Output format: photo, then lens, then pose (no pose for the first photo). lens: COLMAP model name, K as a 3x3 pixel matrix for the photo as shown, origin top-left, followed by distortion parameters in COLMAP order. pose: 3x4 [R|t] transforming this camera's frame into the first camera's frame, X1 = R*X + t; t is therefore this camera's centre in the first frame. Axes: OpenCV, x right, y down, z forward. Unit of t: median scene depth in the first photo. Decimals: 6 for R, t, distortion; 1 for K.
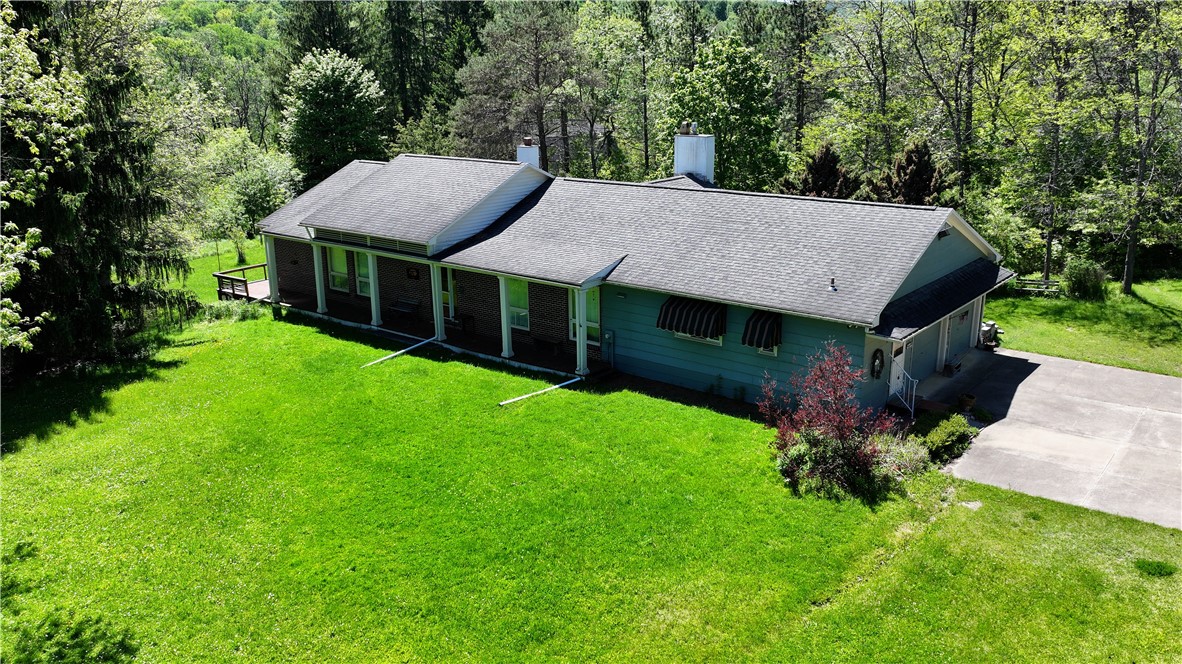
lens RADIAL K [[956.4, 0, 595.9], [0, 956.4, 329.9], [0, 0, 1]] dist [0.000827, 0.010041]
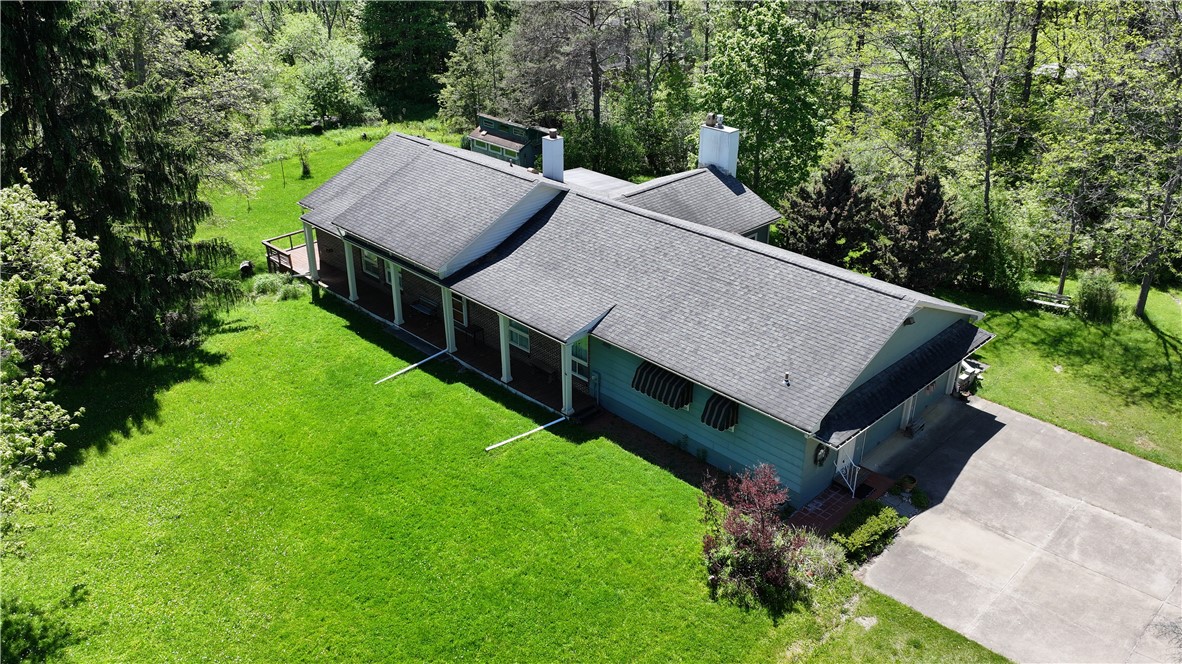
lens RADIAL K [[956.4, 0, 594.7], [0, 956.4, 334.8], [0, 0, 1]] dist [0.000827, 0.010041]
pose [[0.993969, 0.063615, -0.089320, 0.113750], [-0.045372, 0.980120, 0.193149, -0.266474], [0.099832, -0.187932, 0.977095, -0.058155]]
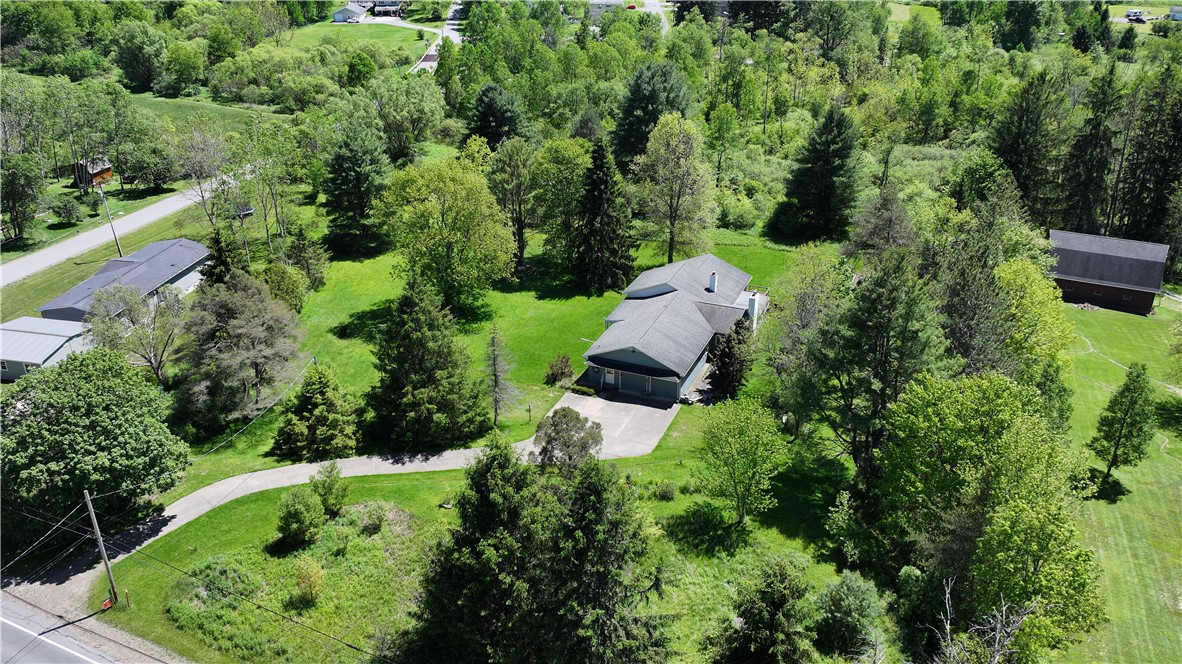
lens RADIAL K [[956.4, 0, 588.9], [0, 956.4, 330.6], [0, 0, 1]] dist [0.000827, 0.010041]
pose [[0.276397, 0.429578, -0.859690, 3.170268], [-0.261664, 0.894381, 0.362786, -1.342643], [0.924736, 0.124677, 0.359610, -0.382579]]
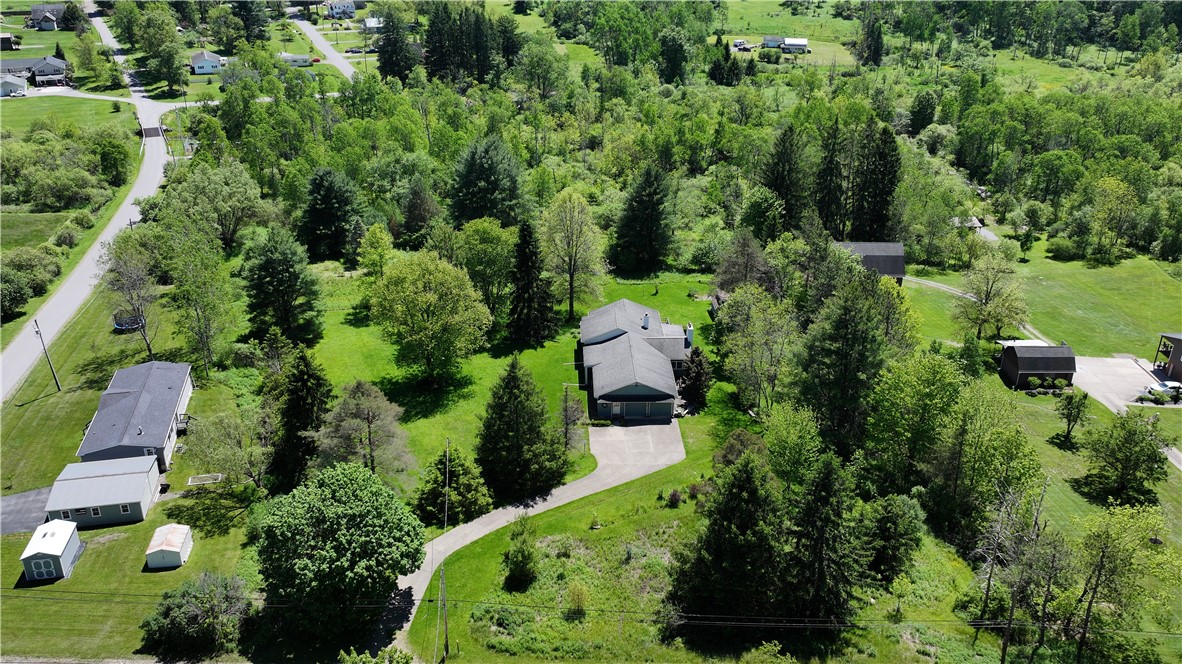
lens RADIAL K [[956.4, 0, 593.6], [0, 956.4, 328.9], [0, 0, 1]] dist [0.000827, 0.010041]
pose [[0.649336, 0.334618, -0.682930, 3.110719], [-0.221536, 0.942281, 0.251055, -1.388441], [0.727519, -0.011725, 0.685987, -2.139690]]
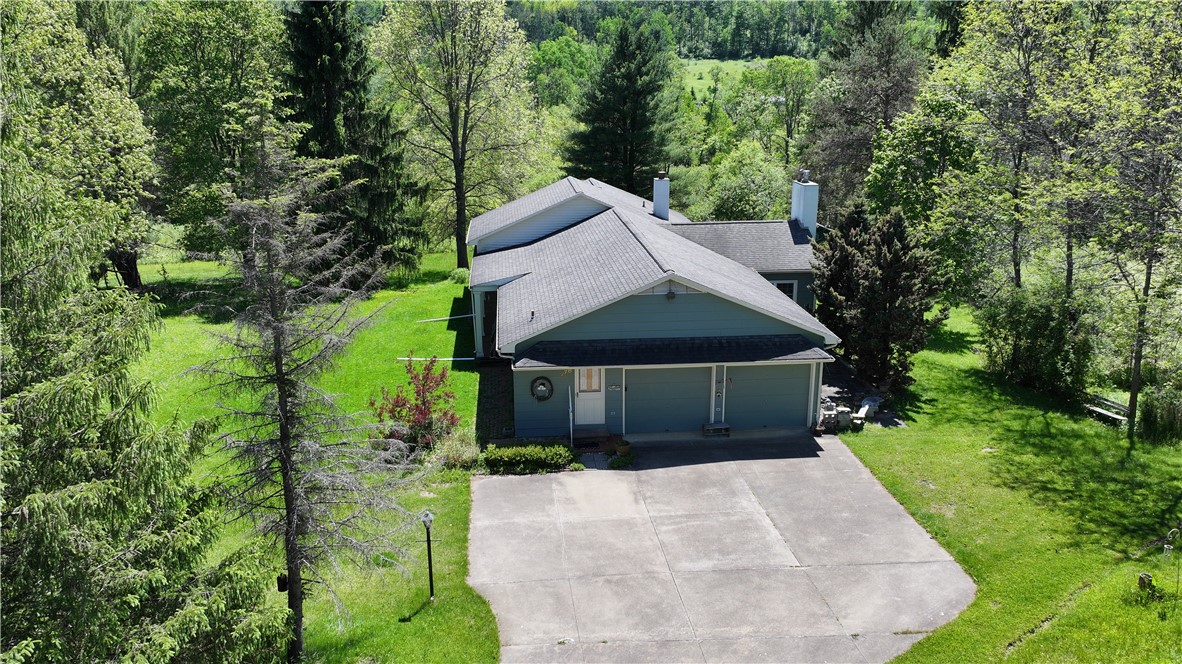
lens RADIAL K [[956.4, 0, 593.2], [0, 956.4, 328.5], [0, 0, 1]] dist [0.000827, 0.010041]
pose [[0.695543, 0.197485, -0.690811, 1.026335], [-0.198940, 0.976827, 0.078946, -0.129186], [0.690393, 0.082519, 0.718712, 0.172068]]
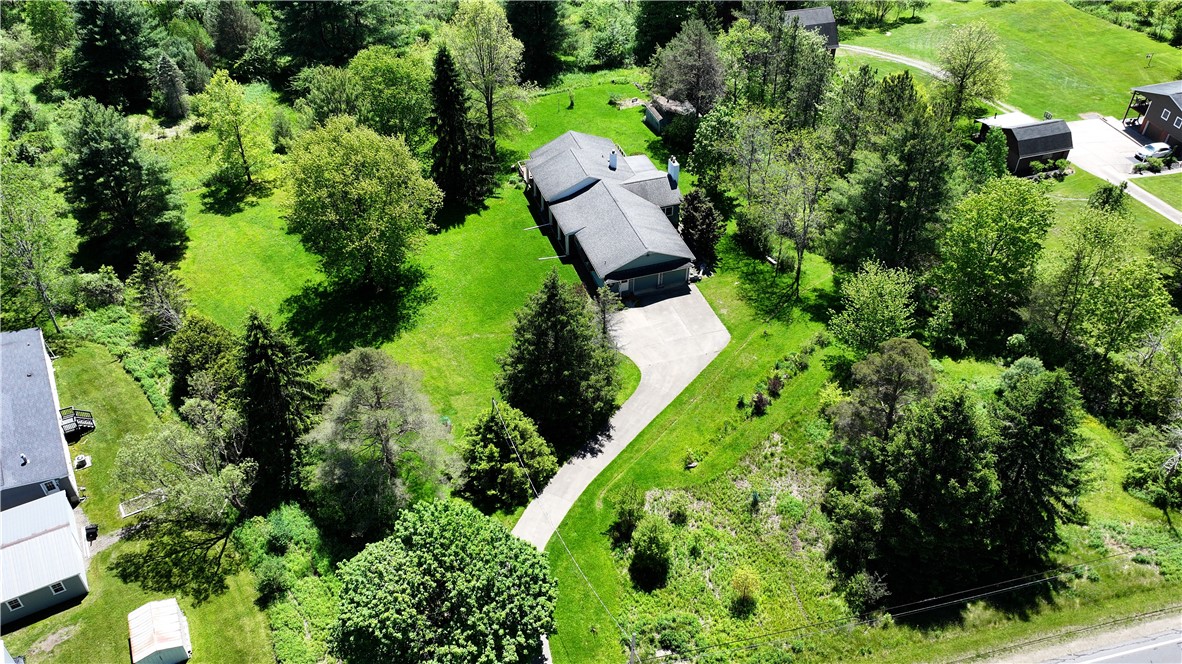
lens RADIAL K [[956.4, 0, 594.0], [0, 956.4, 333.6], [0, 0, 1]] dist [0.000827, 0.010041]
pose [[0.841275, 0.360033, -0.403278, 1.717635], [-0.159590, 0.878121, 0.451036, -1.405293], [0.516515, -0.315086, 0.796199, -2.028332]]
